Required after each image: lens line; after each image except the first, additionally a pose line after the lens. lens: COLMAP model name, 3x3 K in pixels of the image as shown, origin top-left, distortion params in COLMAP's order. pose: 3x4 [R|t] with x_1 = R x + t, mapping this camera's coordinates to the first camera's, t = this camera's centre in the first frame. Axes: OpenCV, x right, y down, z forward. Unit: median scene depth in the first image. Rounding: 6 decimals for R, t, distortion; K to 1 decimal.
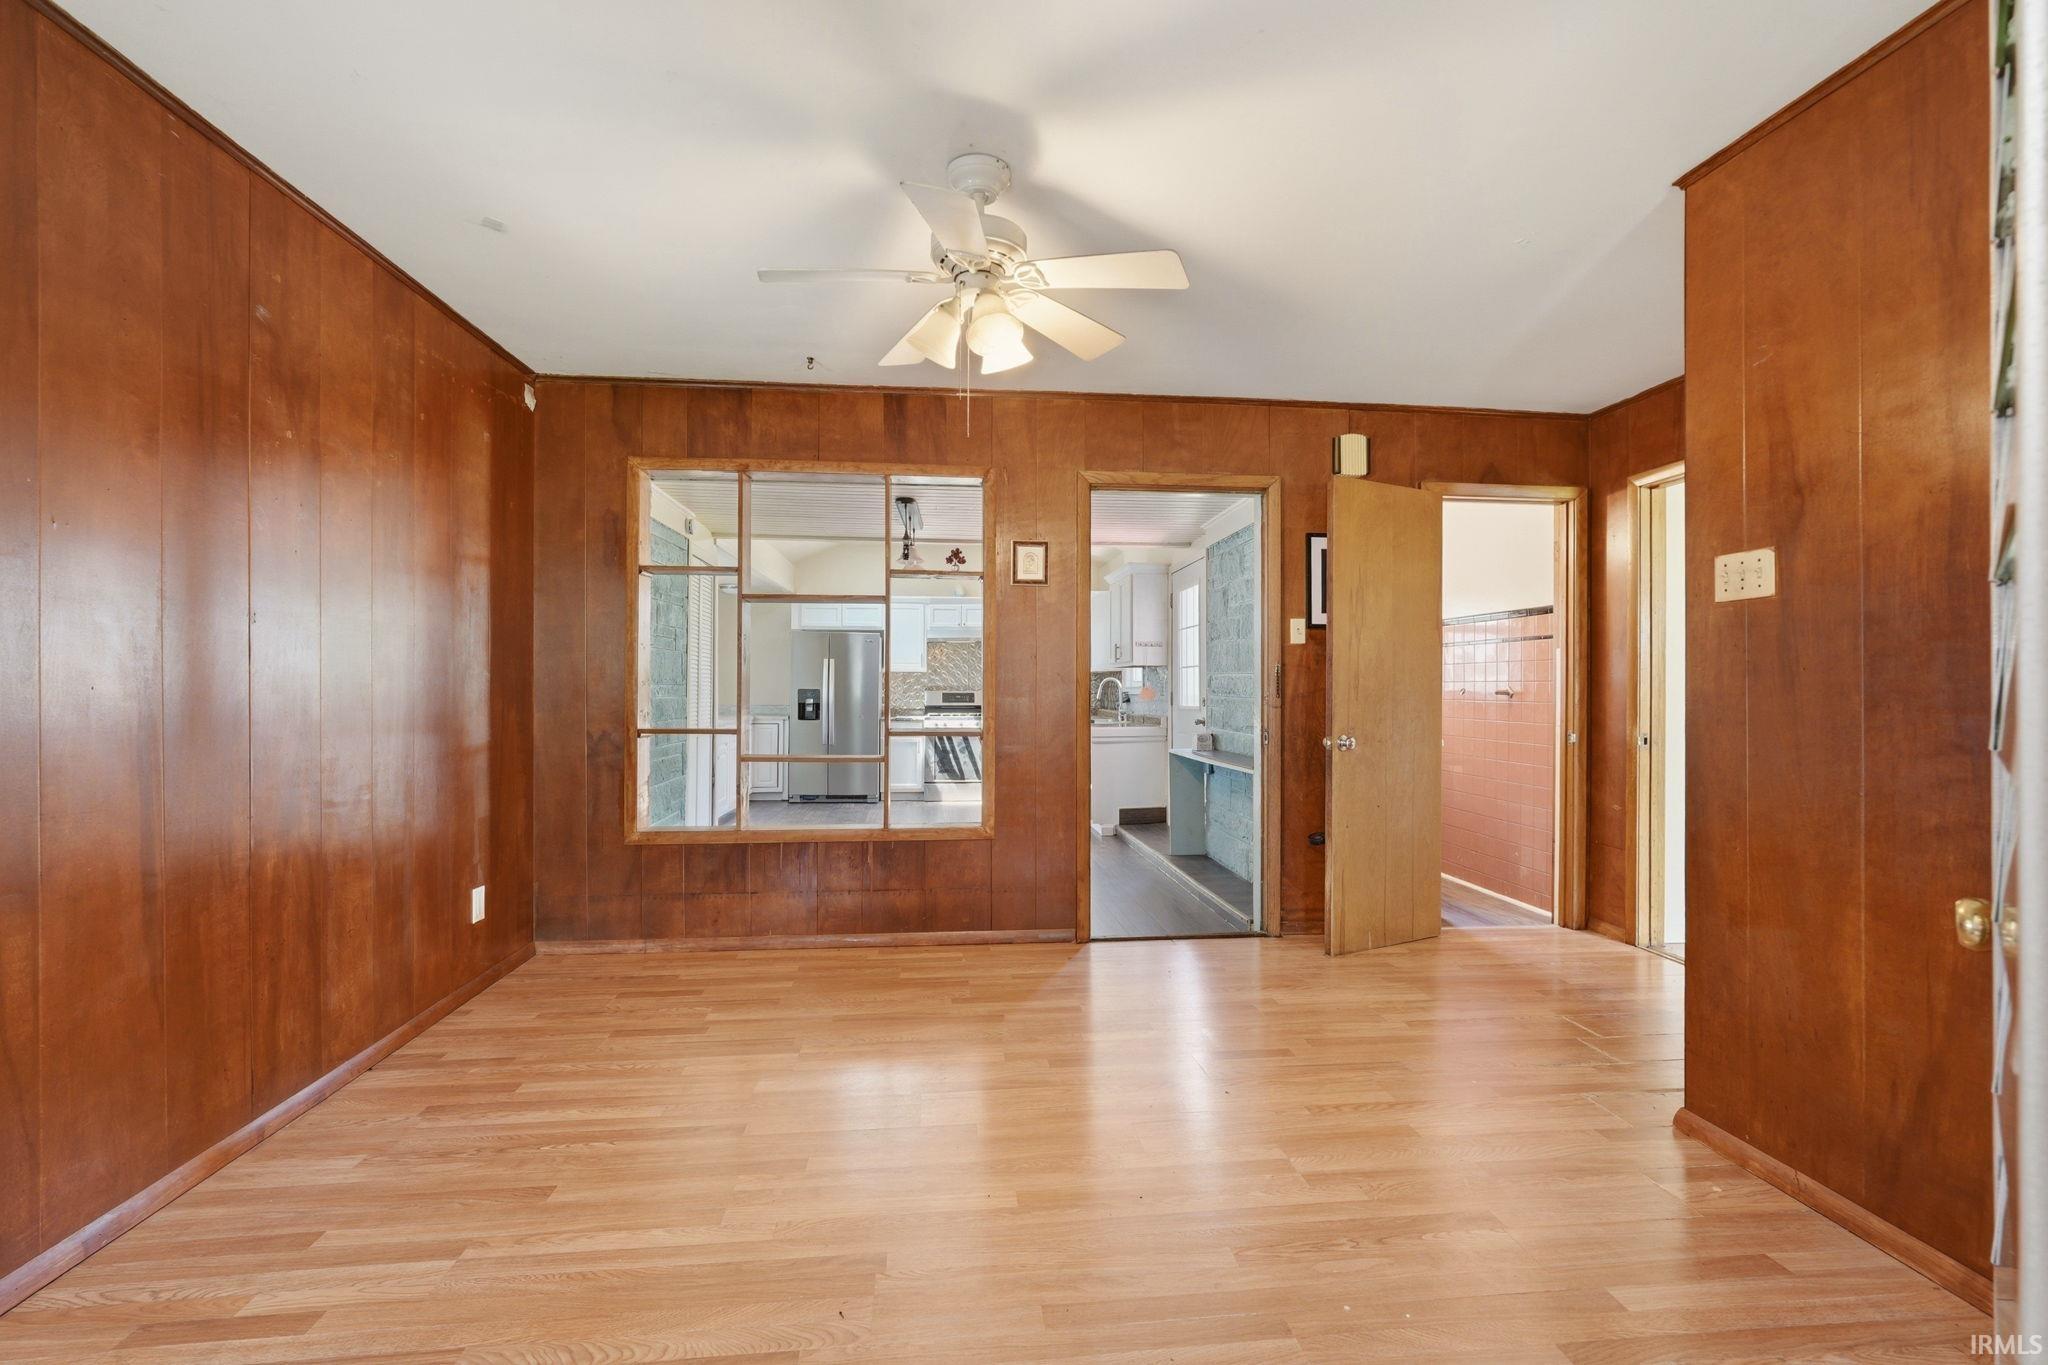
lens RADIAL K [[907.7, 0, 1033.5], [0, 907.7, 684.8], [0, 0, 1]] dist [-0.003382, 0.002455]
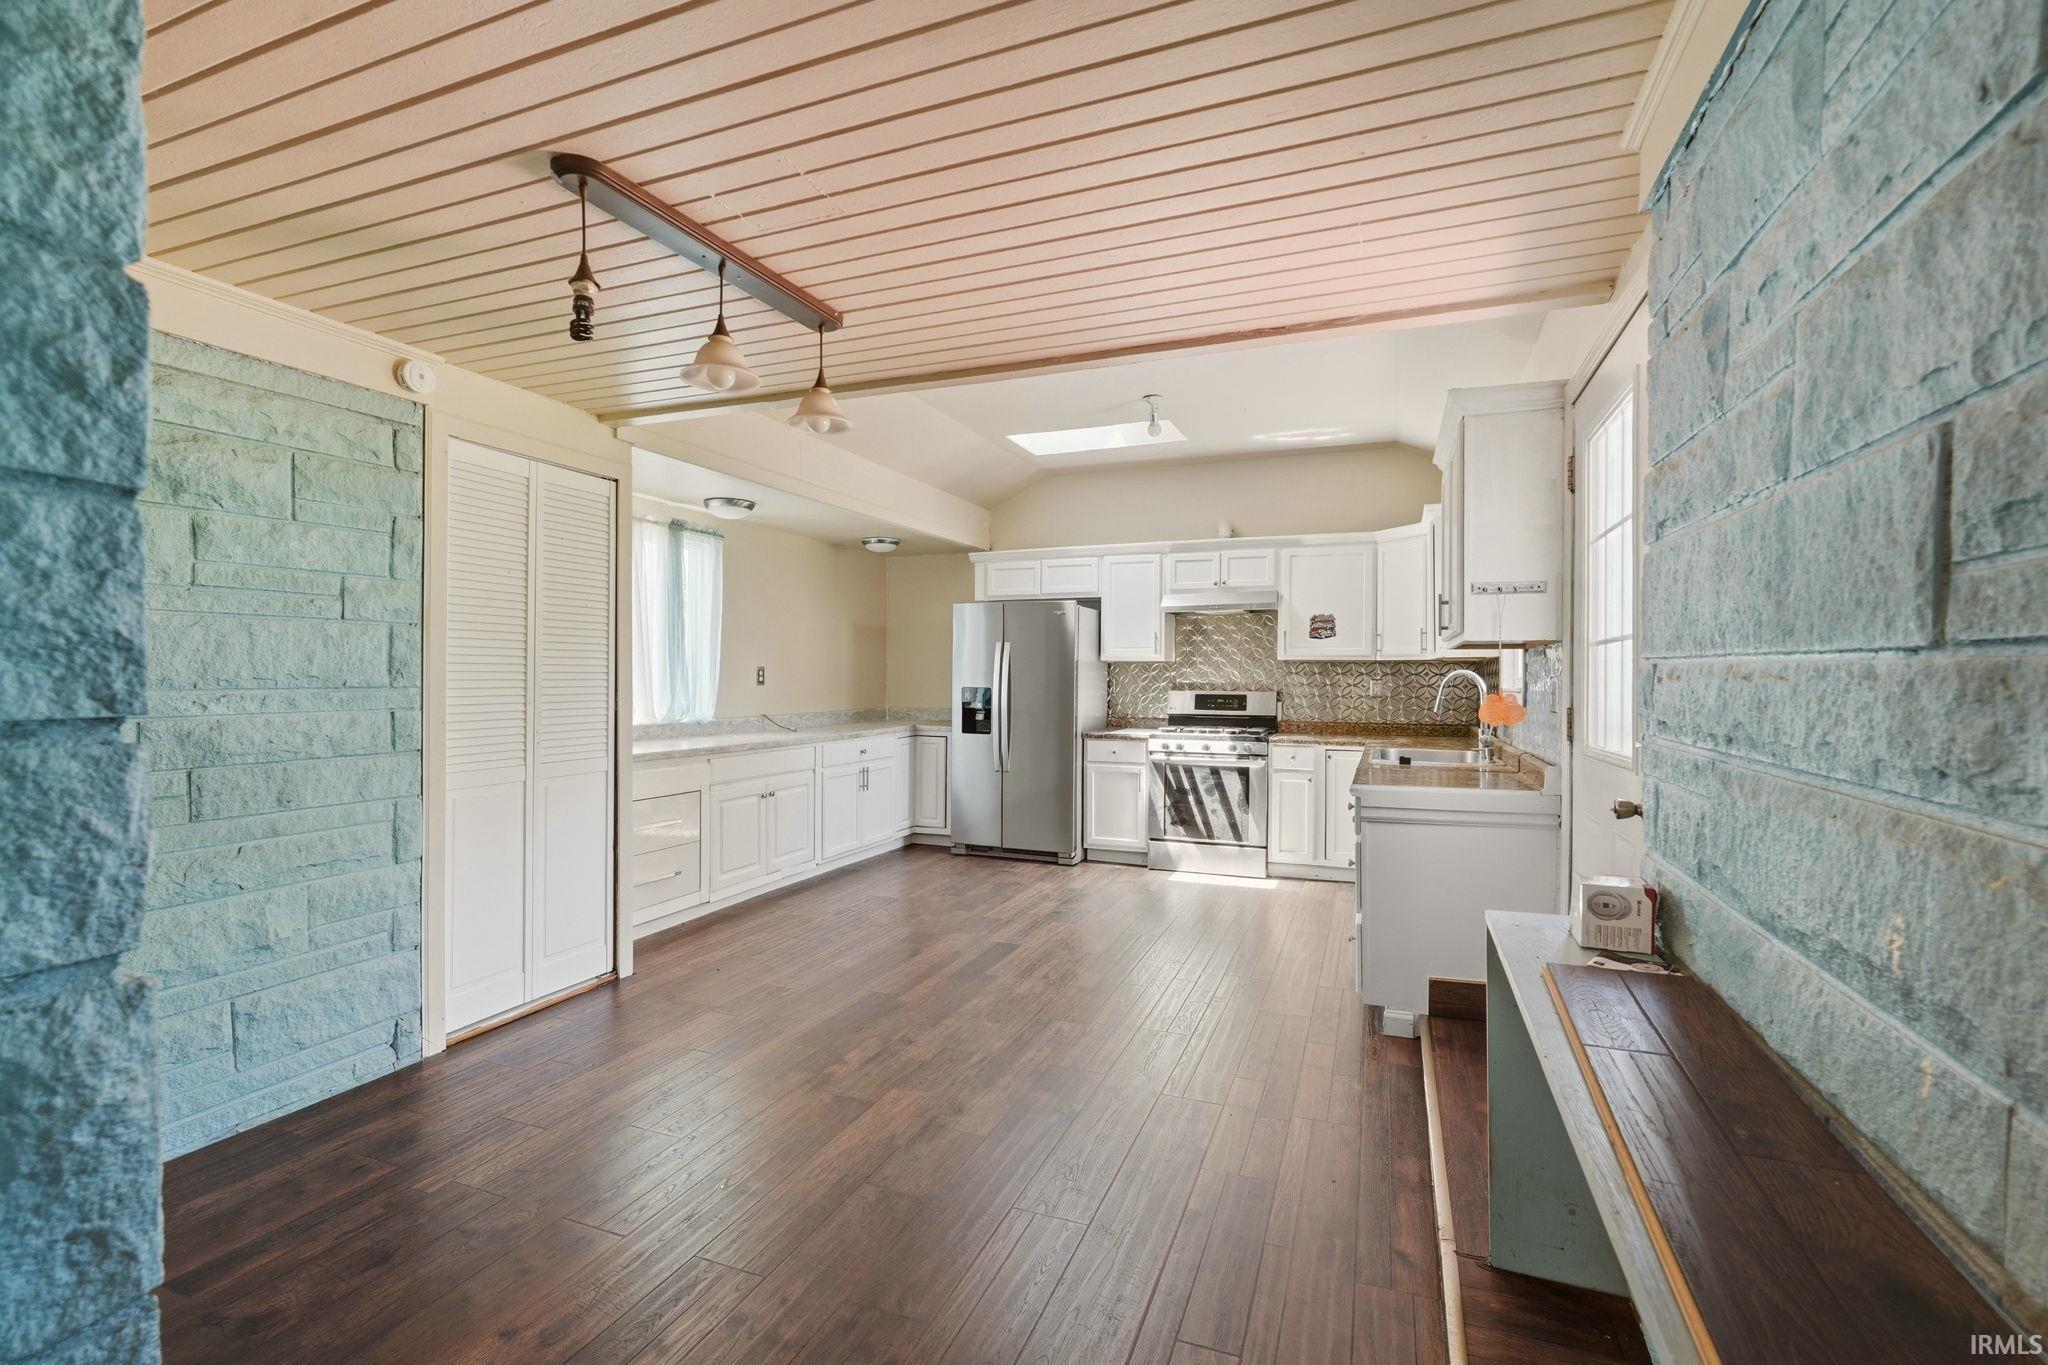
lens RADIAL K [[907.7, 0, 1029.2], [0, 907.7, 681.5], [0, 0, 1]] dist [-0.003382, 0.002455]
pose [[0.884299, 0.006775, -0.466871, 0.096623], [-0.004419, 0.999971, 0.006141, -0.003495], [0.466899, -0.003367, 0.884304, 0.411194]]
